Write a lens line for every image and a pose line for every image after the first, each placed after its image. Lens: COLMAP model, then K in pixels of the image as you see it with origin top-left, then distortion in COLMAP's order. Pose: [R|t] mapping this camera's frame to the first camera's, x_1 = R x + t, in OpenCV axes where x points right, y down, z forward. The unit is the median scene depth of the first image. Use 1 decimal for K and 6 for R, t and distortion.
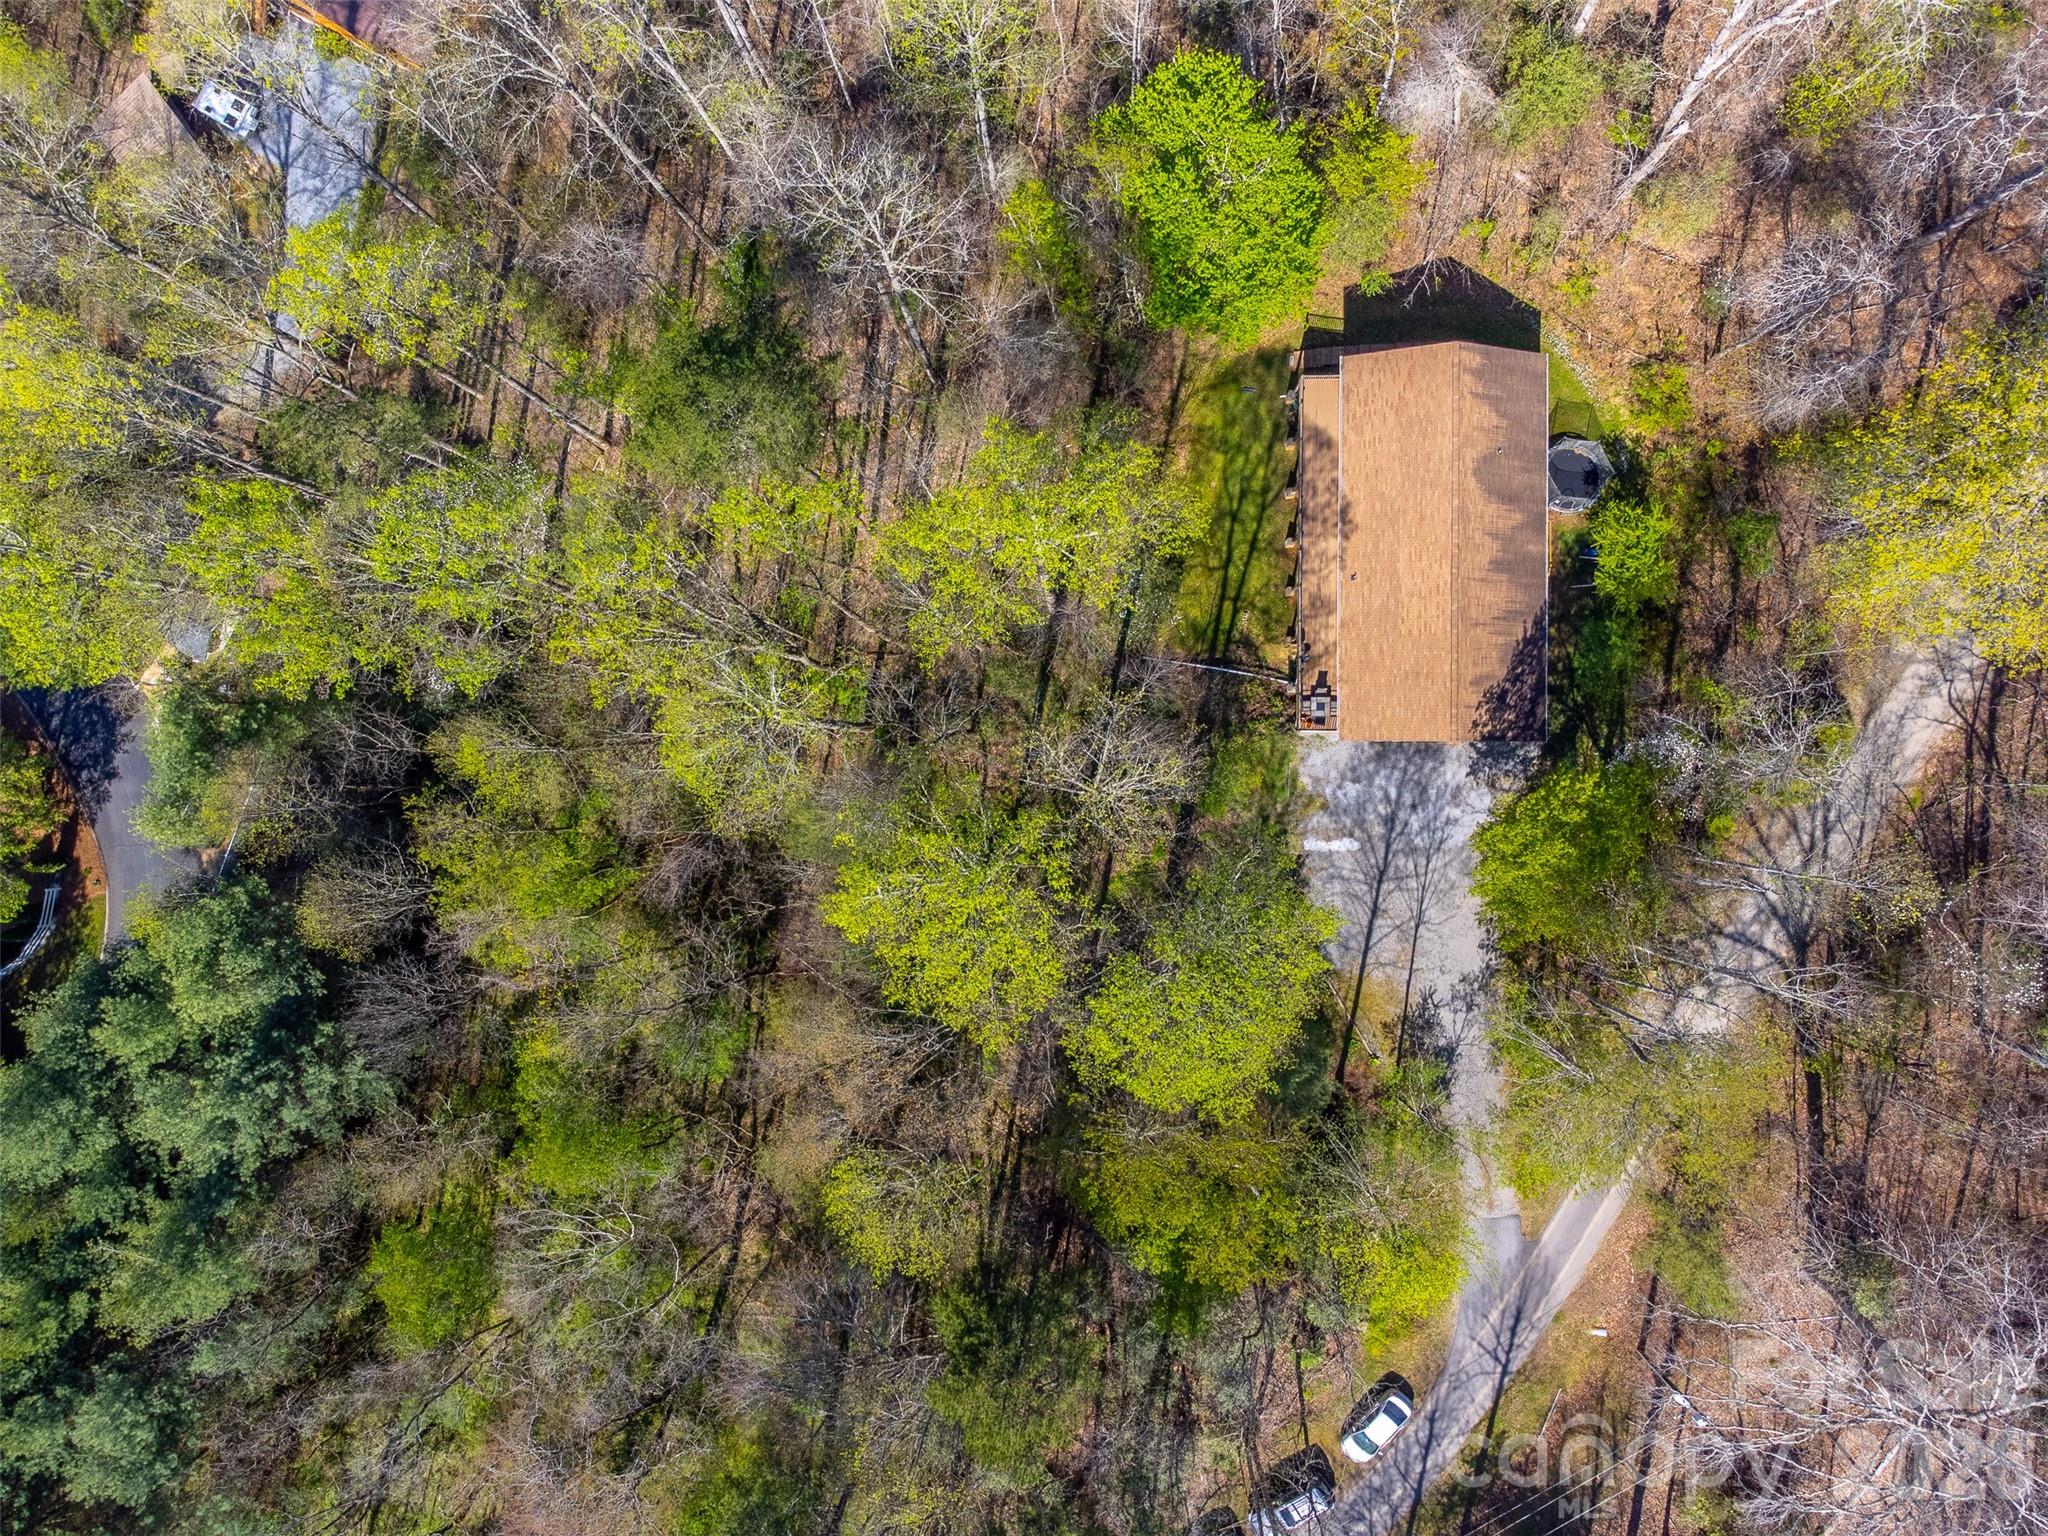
lens RADIAL K [[1500.9, 0, 1011.9], [0, 1500.9, 765.2], [0, 0, 1]] dist [0.035179, -0.003863]
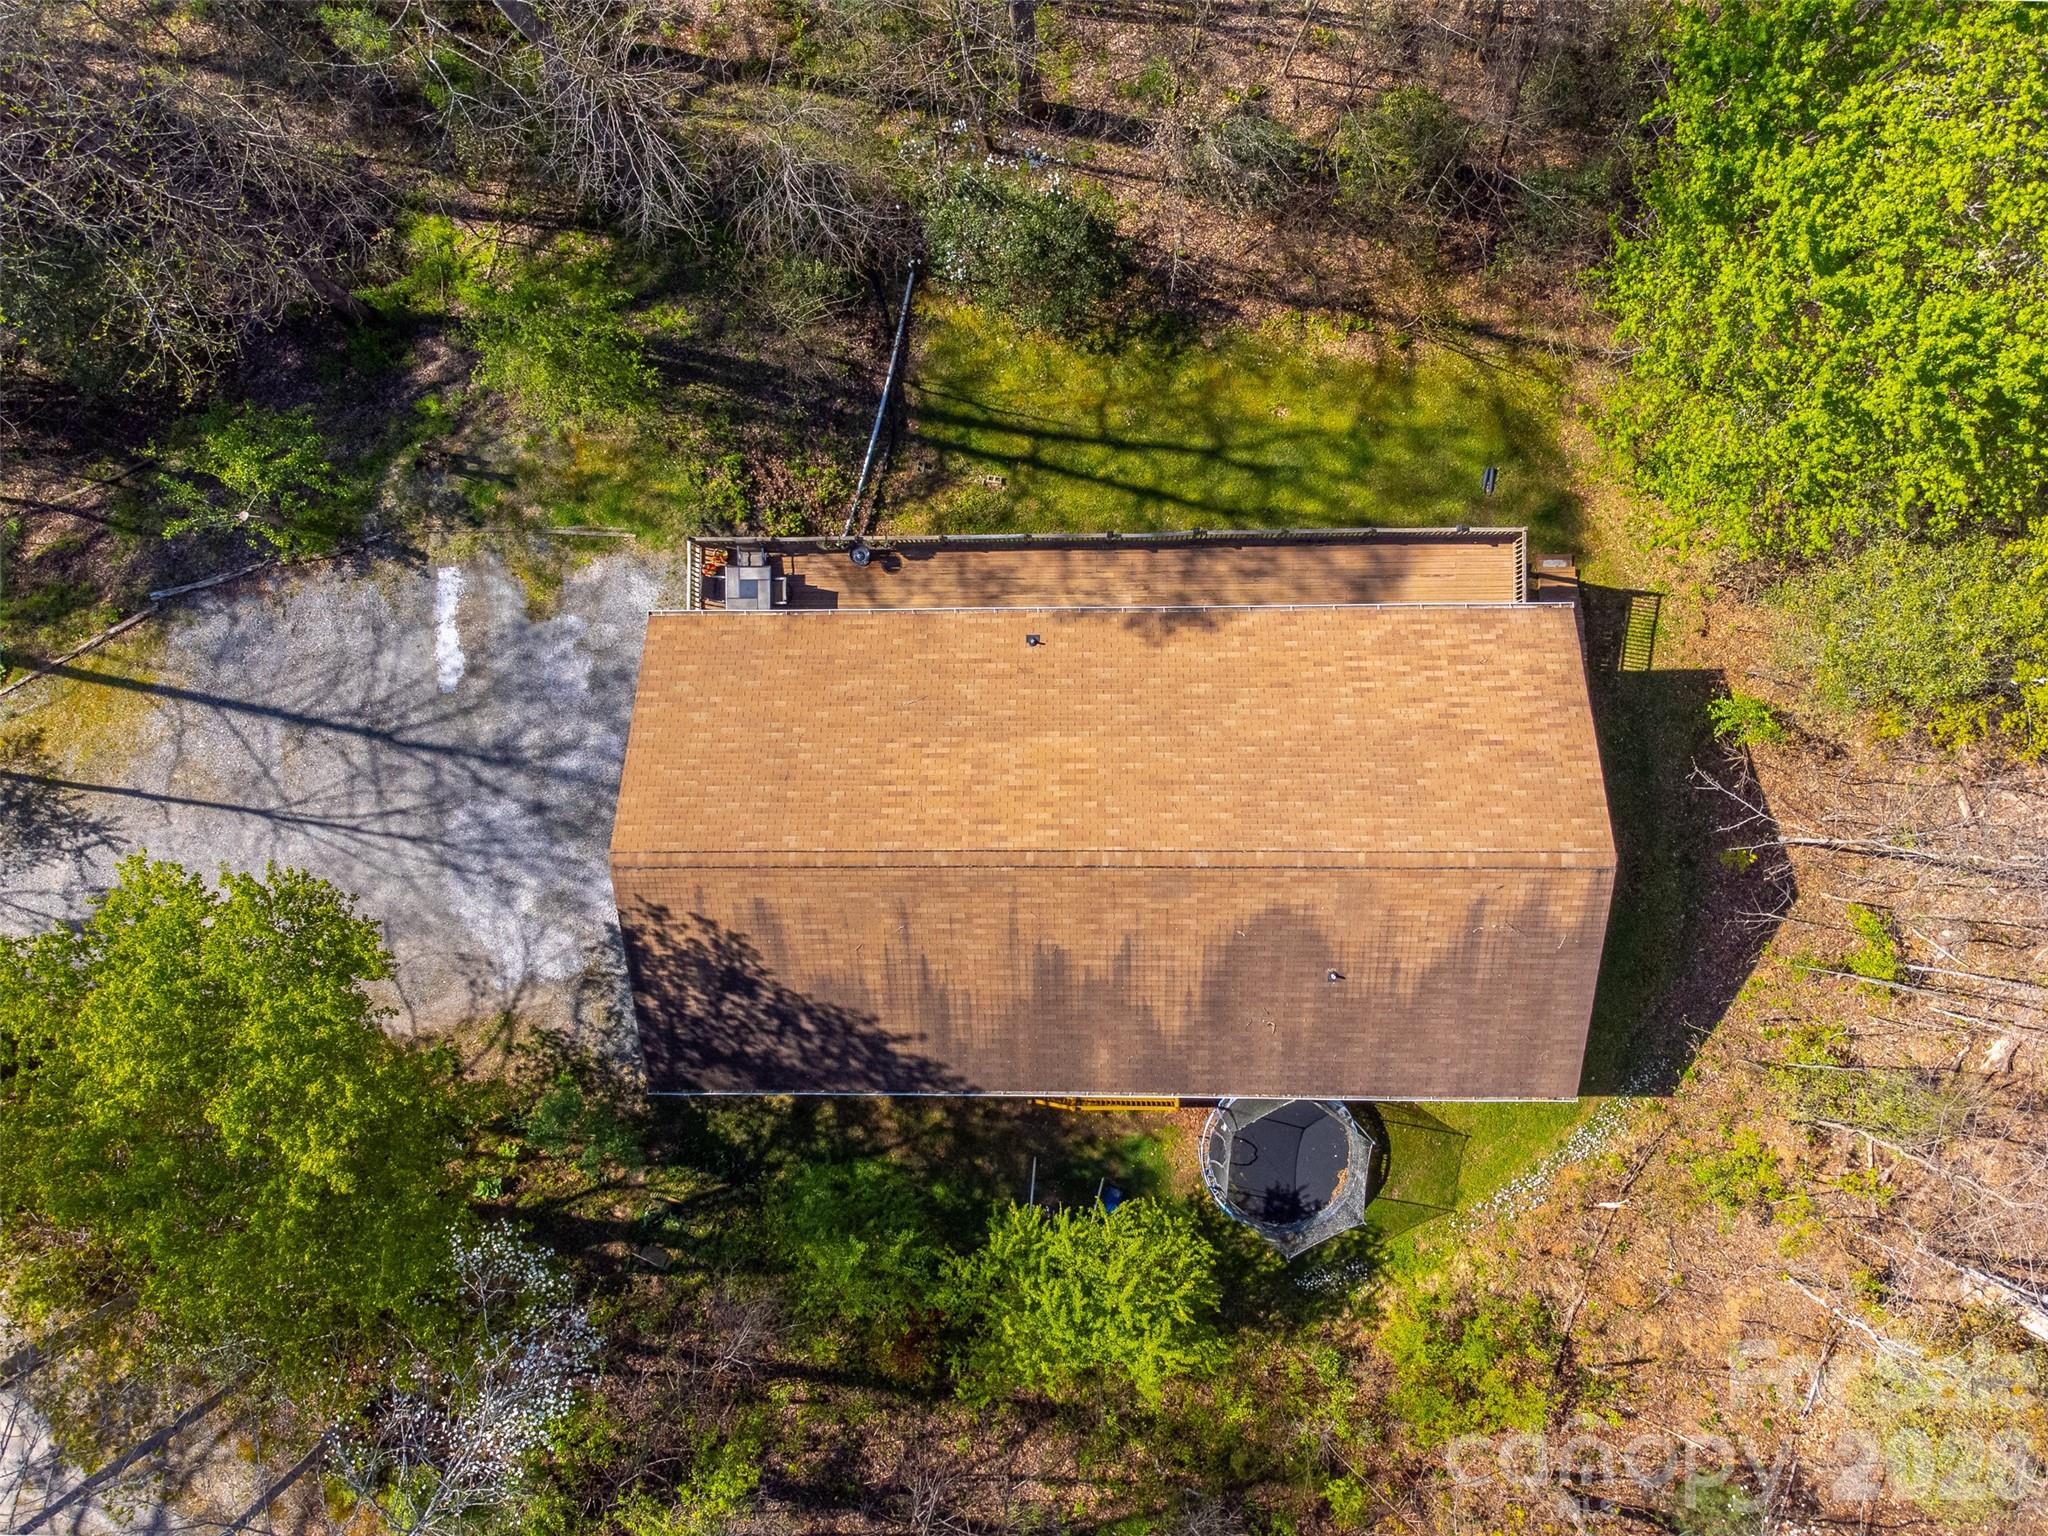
lens RADIAL K [[1500.9, 0, 1011.9], [0, 1500.9, 765.2], [0, 0, 1]] dist [0.035179, -0.003863]
pose [[0.010264, 0.999125, 0.040545, 0.239008], [-0.997791, 0.007573, 0.065991, -0.142572], [0.065626, -0.041133, 0.996996, 0.568928]]
